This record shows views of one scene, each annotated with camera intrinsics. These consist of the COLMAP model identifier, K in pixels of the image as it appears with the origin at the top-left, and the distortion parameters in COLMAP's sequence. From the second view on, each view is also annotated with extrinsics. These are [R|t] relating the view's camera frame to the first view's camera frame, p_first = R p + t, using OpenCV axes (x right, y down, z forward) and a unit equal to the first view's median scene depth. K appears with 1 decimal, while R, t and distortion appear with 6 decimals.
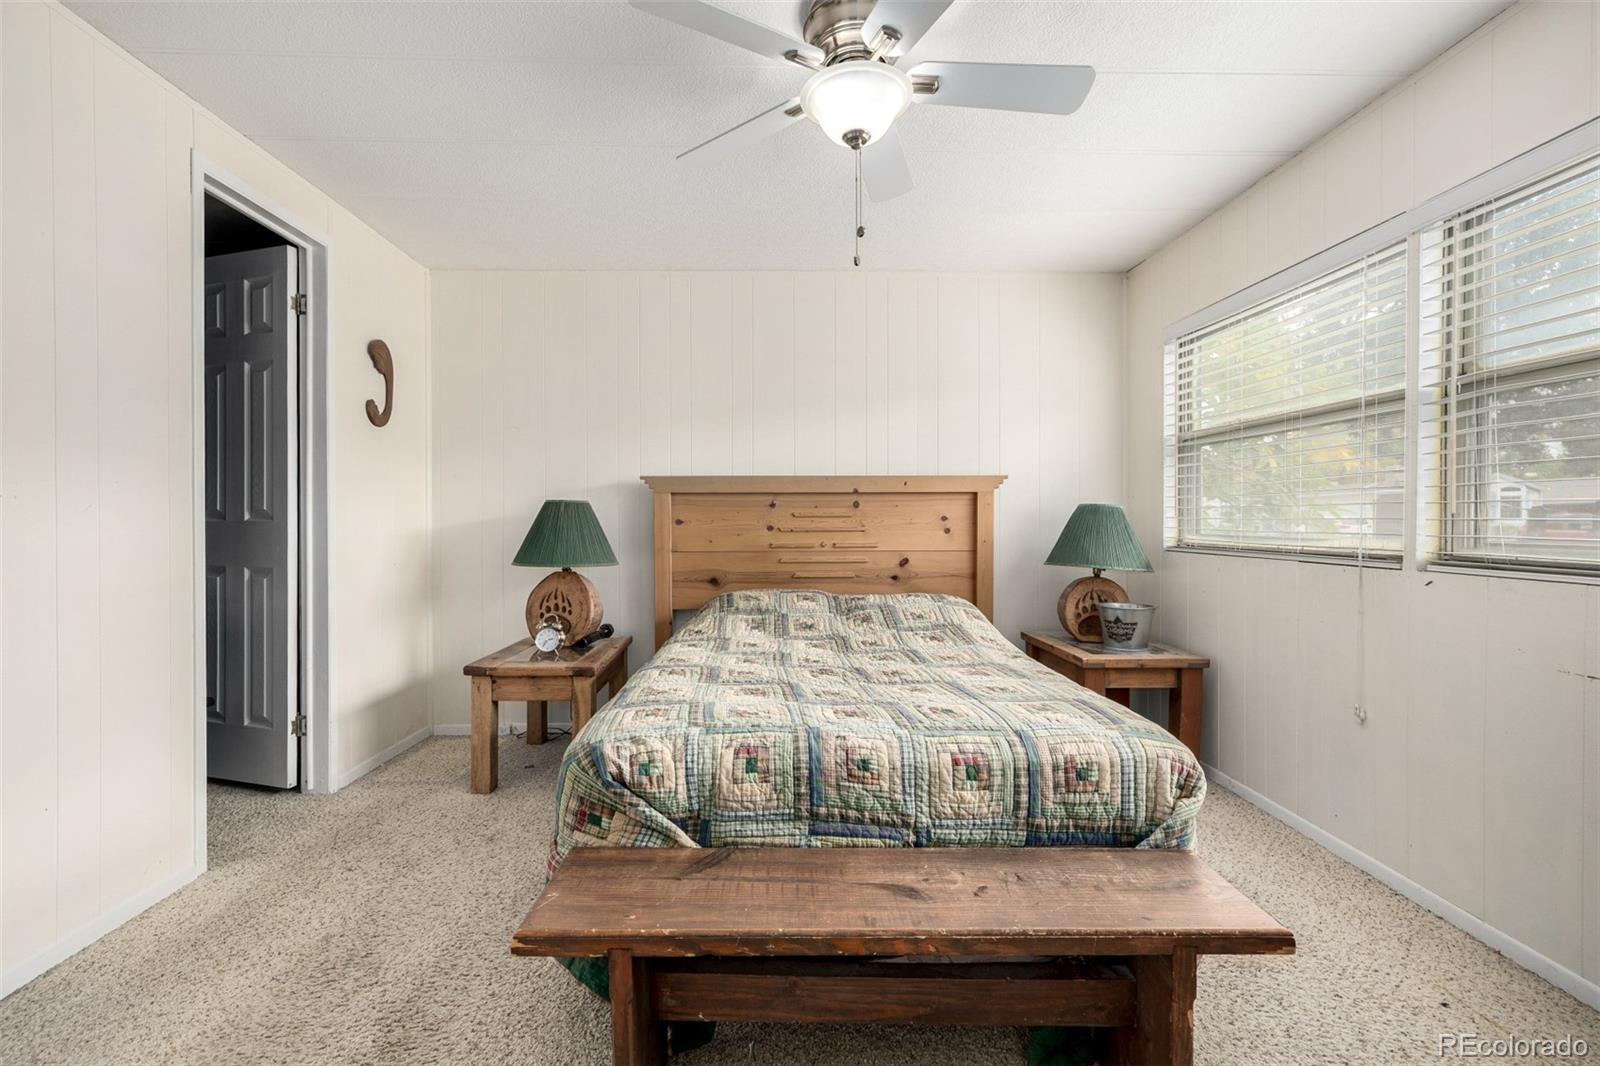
lens RADIAL K [[676.2, 0, 796.9], [0, 676.2, 530.0], [0, 0, 1]] dist [0.000765, 0.000158]
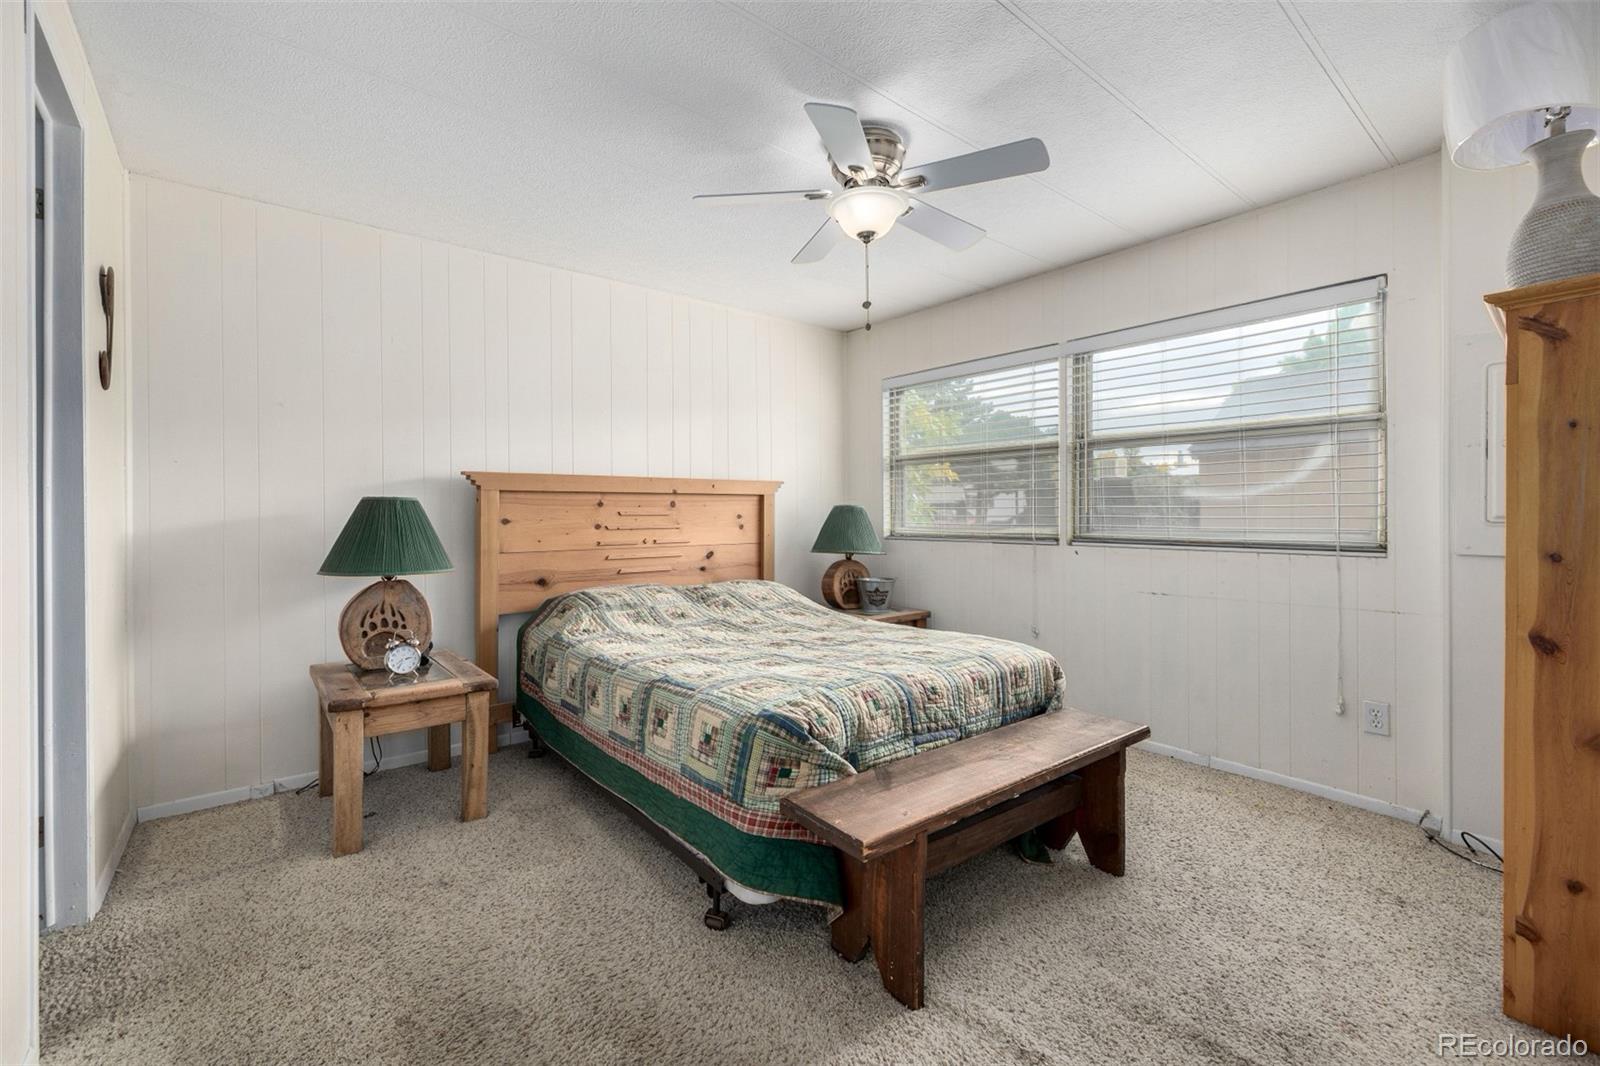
lens RADIAL K [[676.2, 0, 770.5], [0, 676.2, 514.2], [0, 0, 1]] dist [0.000765, 0.000158]
pose [[0.797555, -0.001883, 0.603243, -0.643152], [0.011375, 0.999864, -0.011917, -0.008937], [-0.603139, 0.016366, 0.797468, 0.034879]]
